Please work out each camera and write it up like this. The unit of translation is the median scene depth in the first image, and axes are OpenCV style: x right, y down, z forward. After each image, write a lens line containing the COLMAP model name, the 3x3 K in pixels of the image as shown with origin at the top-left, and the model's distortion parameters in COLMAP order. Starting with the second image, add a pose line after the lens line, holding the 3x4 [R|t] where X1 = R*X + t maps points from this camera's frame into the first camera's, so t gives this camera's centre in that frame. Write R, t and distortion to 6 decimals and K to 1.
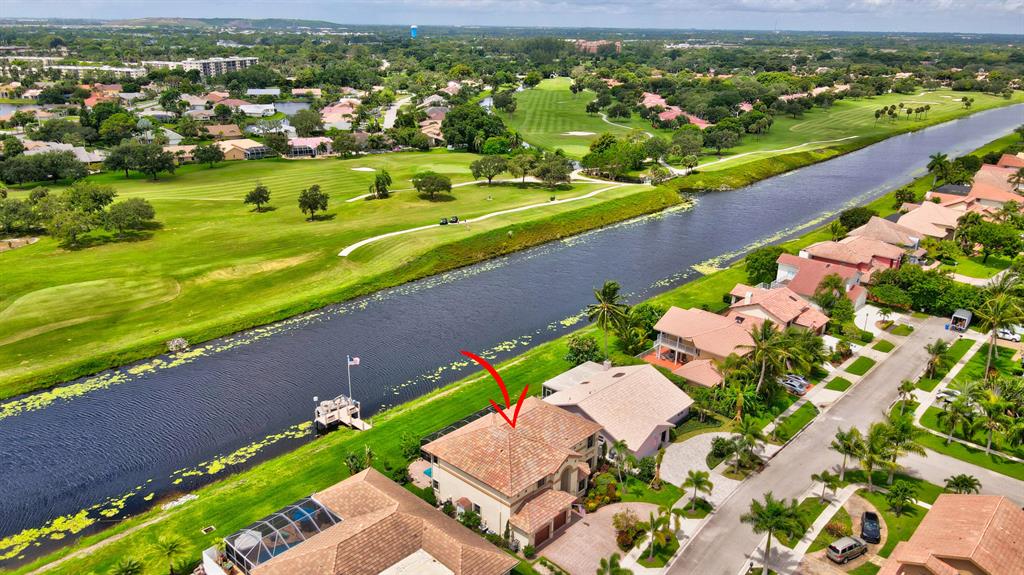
lens RADIAL K [[742.4, 0, 512.0], [0, 742.4, 287.5], [0, 0, 1]] dist [0.010562, 0.006206]
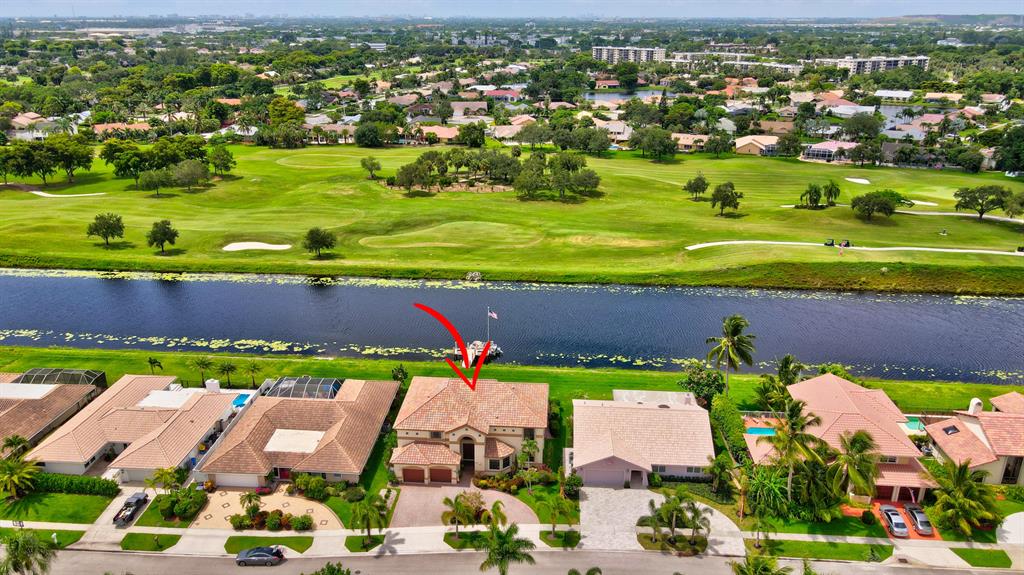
lens RADIAL K [[748.5, 0, 512.0], [0, 748.5, 287.5], [0, 0, 1]] dist [-0.009509, 0.000780]
pose [[0.635082, 0.252137, -0.730135, 0.412862], [-0.250376, 0.961388, 0.114215, -0.052469], [0.730741, 0.110272, 0.673689, 0.136655]]
